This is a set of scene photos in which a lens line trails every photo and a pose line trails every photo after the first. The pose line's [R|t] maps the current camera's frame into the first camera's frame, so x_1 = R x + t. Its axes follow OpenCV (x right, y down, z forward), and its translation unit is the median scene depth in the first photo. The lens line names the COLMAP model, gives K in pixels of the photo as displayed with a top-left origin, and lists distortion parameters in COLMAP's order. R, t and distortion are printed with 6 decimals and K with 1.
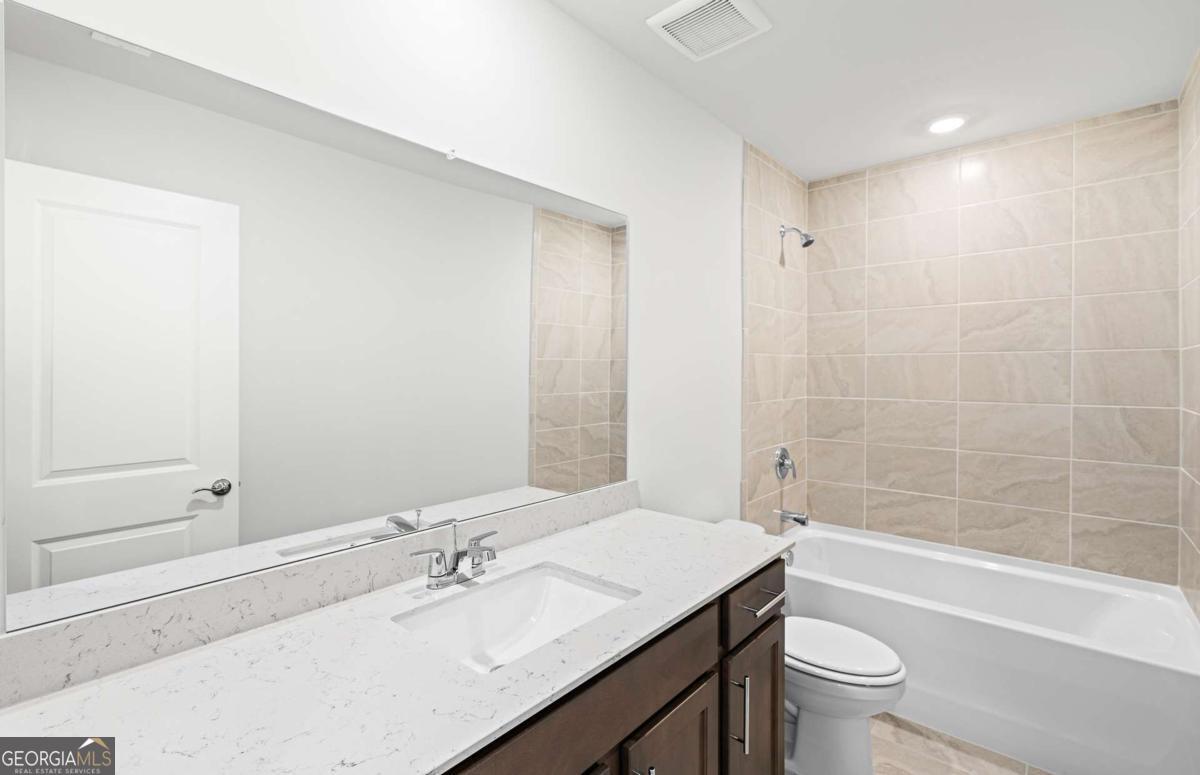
lens RADIAL K [[544.2, 0, 606.6], [0, 544.2, 371.9], [0, 0, 1]] dist [0.015302, 0.000397]
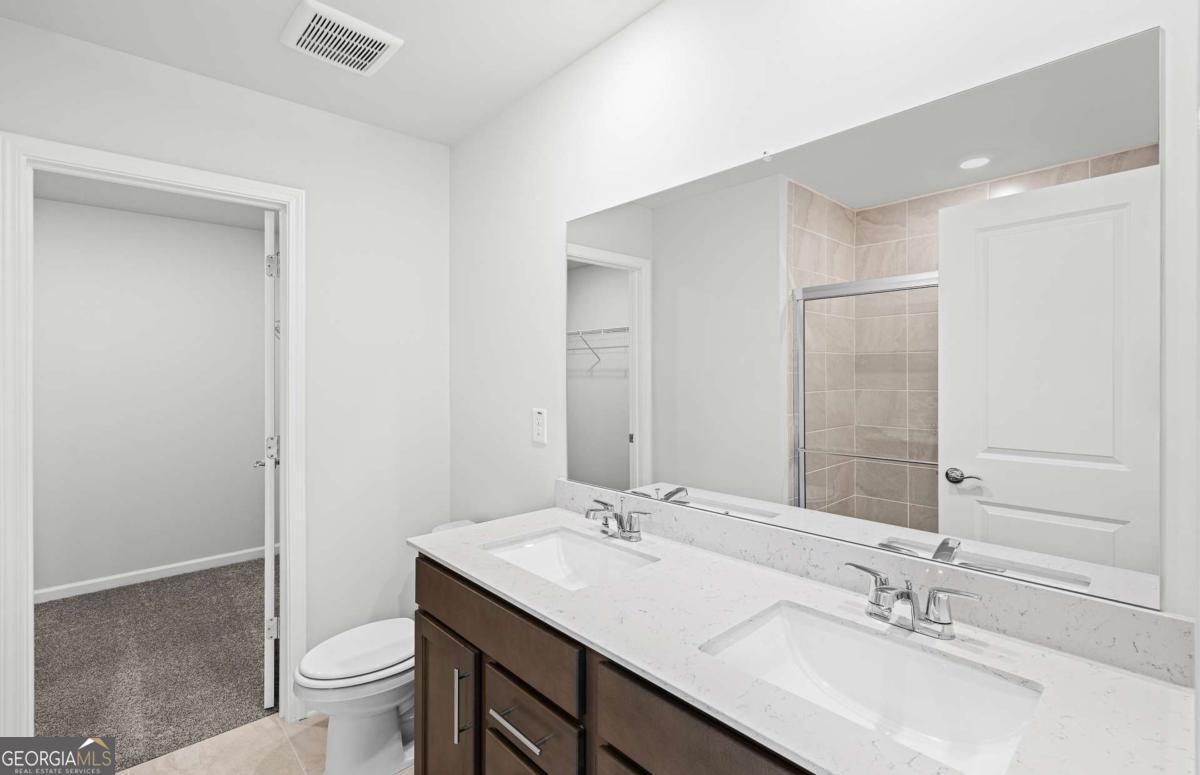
lens RADIAL K [[544.2, 0, 606.6], [0, 544.2, 371.9], [0, 0, 1]] dist [0.015302, 0.000397]
pose [[-0.109471, 0.004838, -0.993978, 0.989059], [0.019360, 0.999809, 0.002734, -0.014679], [0.993801, -0.018944, -0.109543, 1.079920]]
